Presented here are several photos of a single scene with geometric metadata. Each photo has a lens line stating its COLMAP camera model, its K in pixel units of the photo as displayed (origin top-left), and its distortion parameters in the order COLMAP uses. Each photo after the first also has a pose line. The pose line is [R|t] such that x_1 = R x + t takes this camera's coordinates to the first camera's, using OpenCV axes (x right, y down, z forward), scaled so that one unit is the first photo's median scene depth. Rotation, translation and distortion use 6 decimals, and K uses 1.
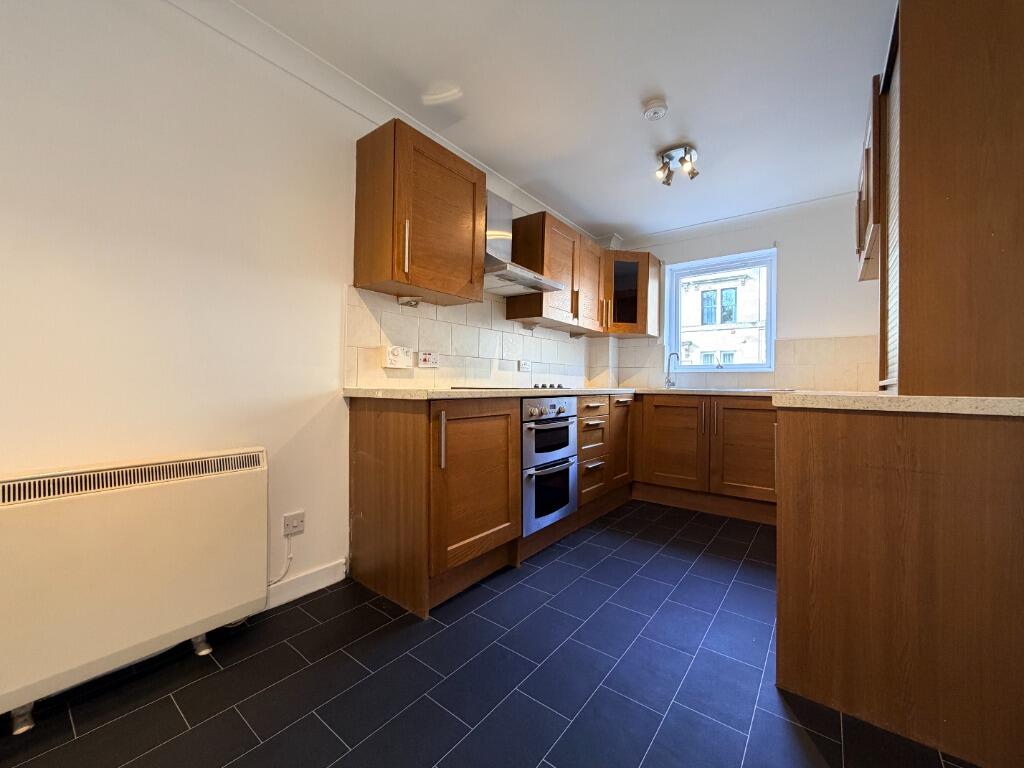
lens RADIAL K [[409.5, 0, 508.4], [0, 409.5, 384.0], [0, 0, 1]] dist [0.001430, 0.000045]
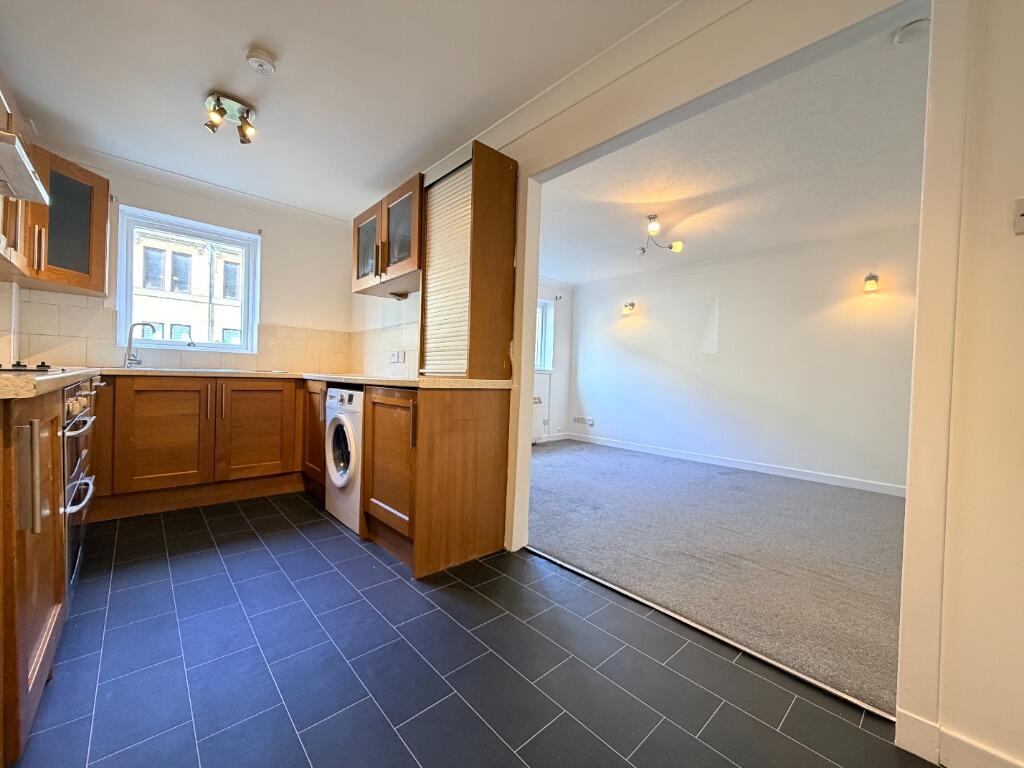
lens RADIAL K [[409.5, 0, 511.5], [0, 409.5, 383.4], [0, 0, 1]] dist [0.001430, 0.000045]
pose [[0.160785, -0.026867, 0.986624, -0.329269], [-0.030436, 0.999019, 0.032164, -0.008186], [-0.986520, -0.035201, 0.159810, 0.210494]]
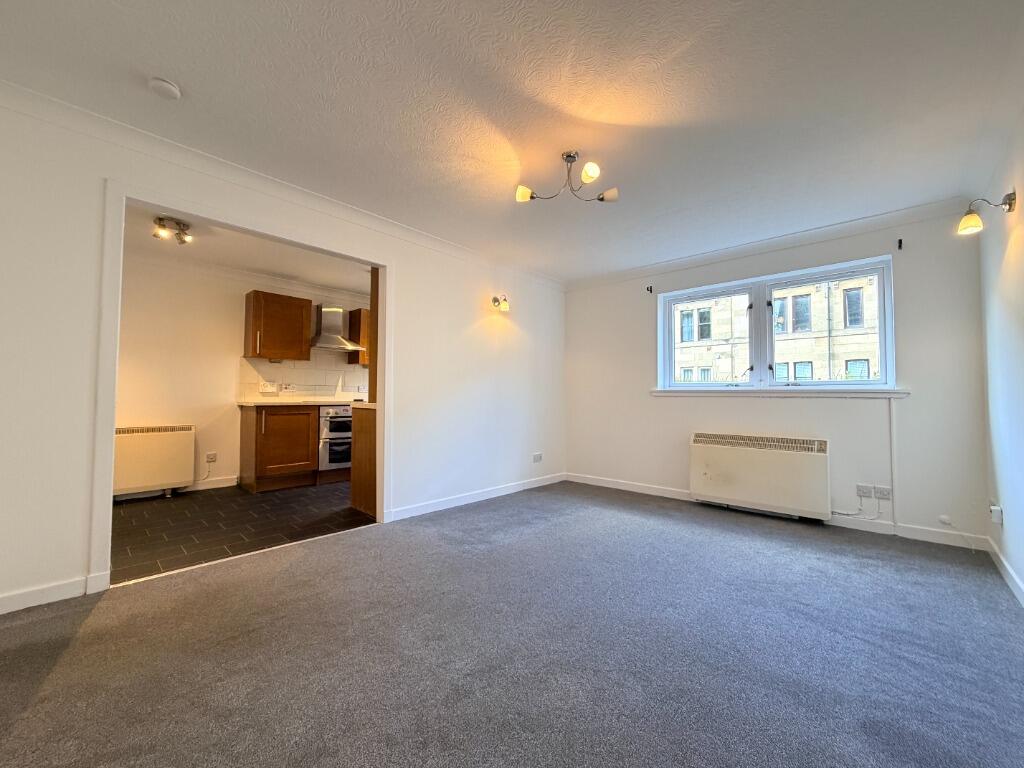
lens RADIAL K [[409.5, 0, 506.7], [0, 409.5, 383.2], [0, 0, 1]] dist [0.001430, 0.000045]
pose [[0.995615, -0.003251, -0.093486, 0.192329], [0.000090, 0.999429, -0.033801, -0.001996], [0.093543, 0.033645, 0.995047, -0.168359]]
